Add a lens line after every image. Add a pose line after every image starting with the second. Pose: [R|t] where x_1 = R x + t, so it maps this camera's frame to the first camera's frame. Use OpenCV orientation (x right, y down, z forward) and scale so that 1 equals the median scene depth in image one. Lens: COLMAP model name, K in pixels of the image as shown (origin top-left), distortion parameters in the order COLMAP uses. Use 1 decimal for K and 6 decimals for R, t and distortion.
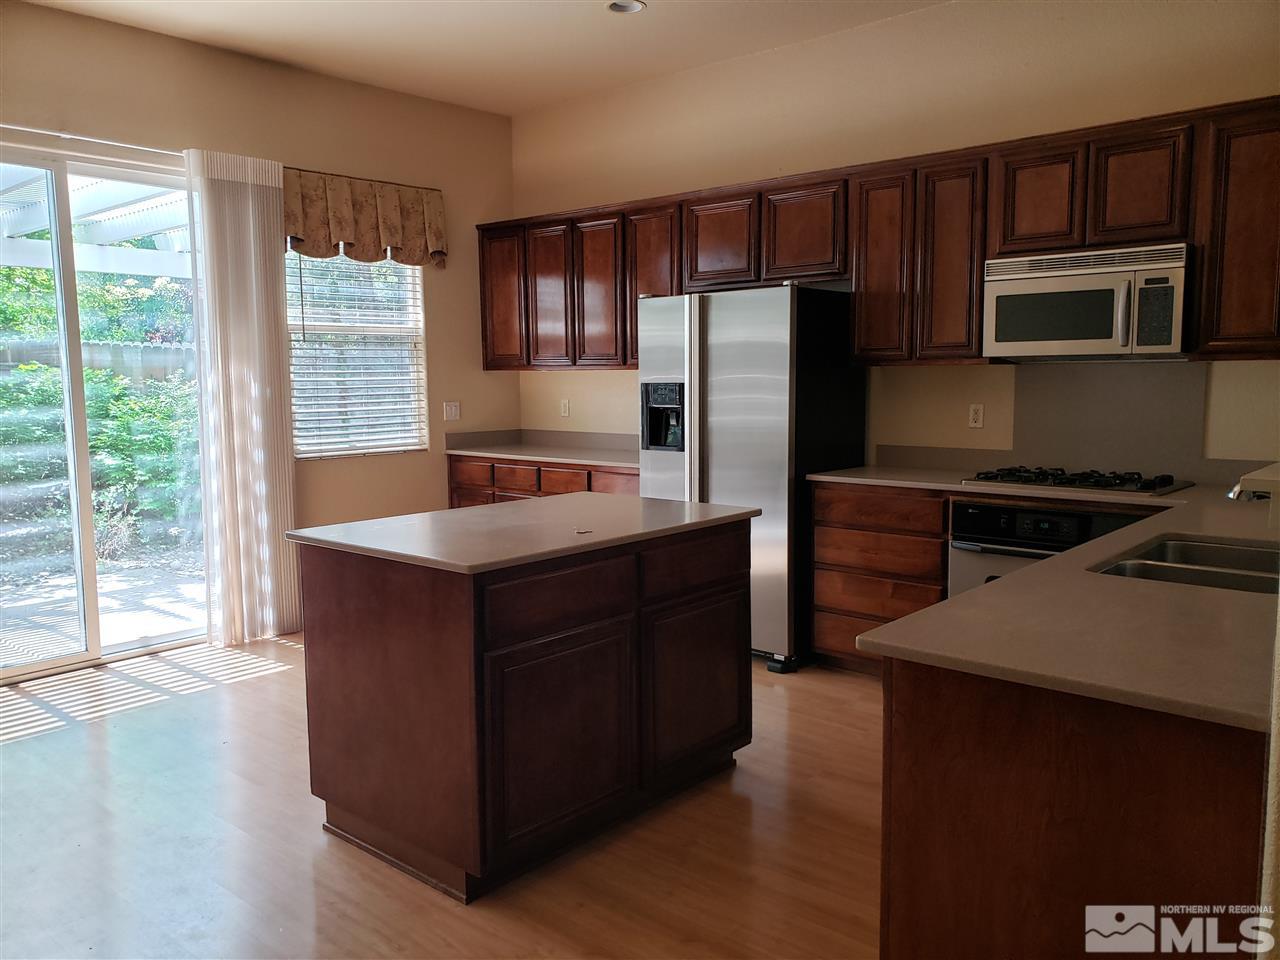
lens RADIAL K [[997.3, 0, 641.0], [0, 997.3, 482.9], [0, 0, 1]] dist [0.016387, -0.020347]
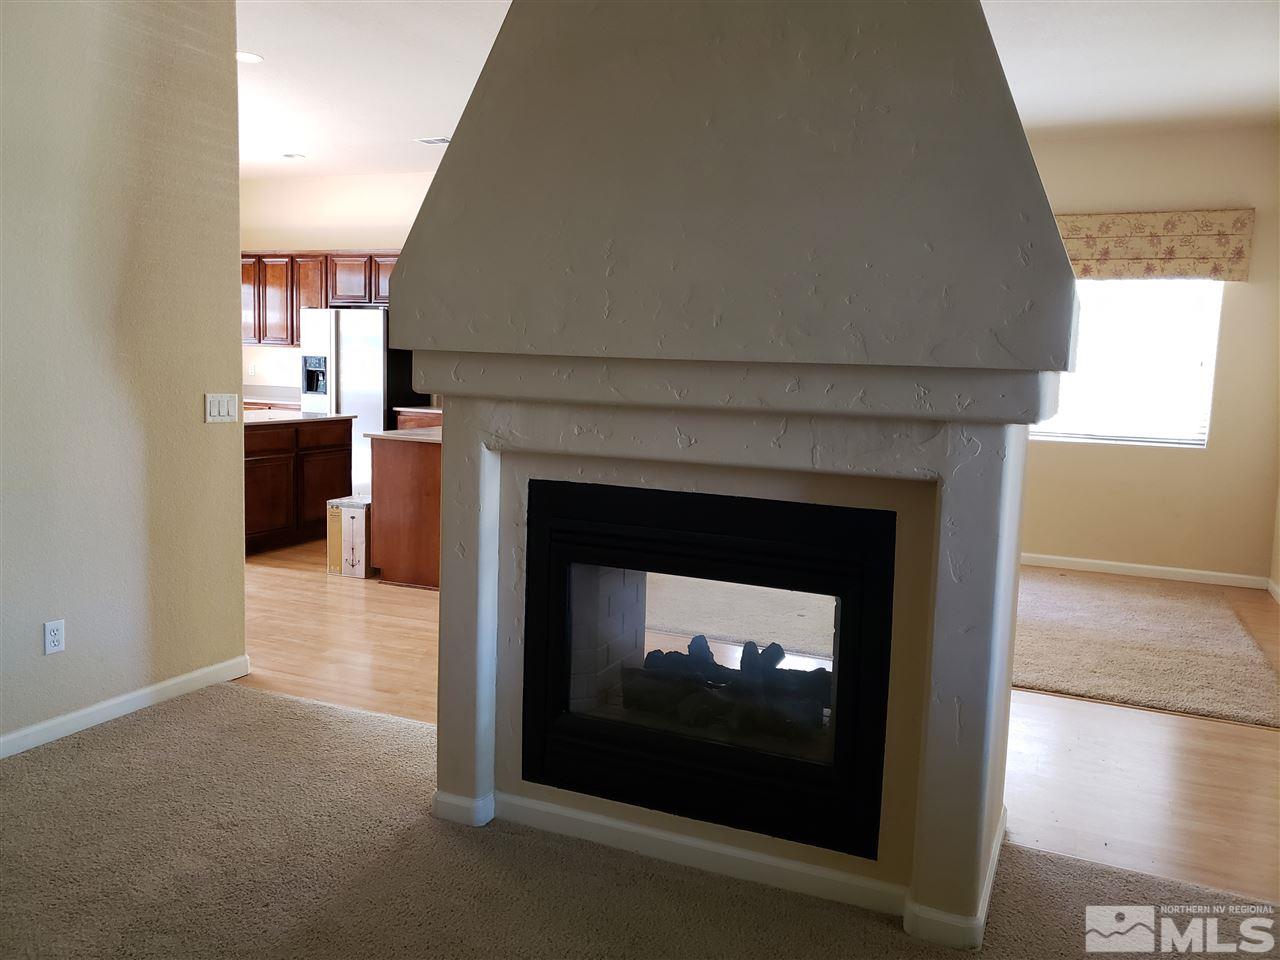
lens RADIAL K [[1079.5, 0, 646.6], [0, 1079.5, 477.9], [0, 0, 1]] dist [0.101849, -0.002213]
pose [[0.957826, 0.012402, 0.287082, 0.032031], [-0.012420, 0.999921, -0.001761, 0.113815], [-0.287081, -0.001879, 0.957904, -1.040629]]
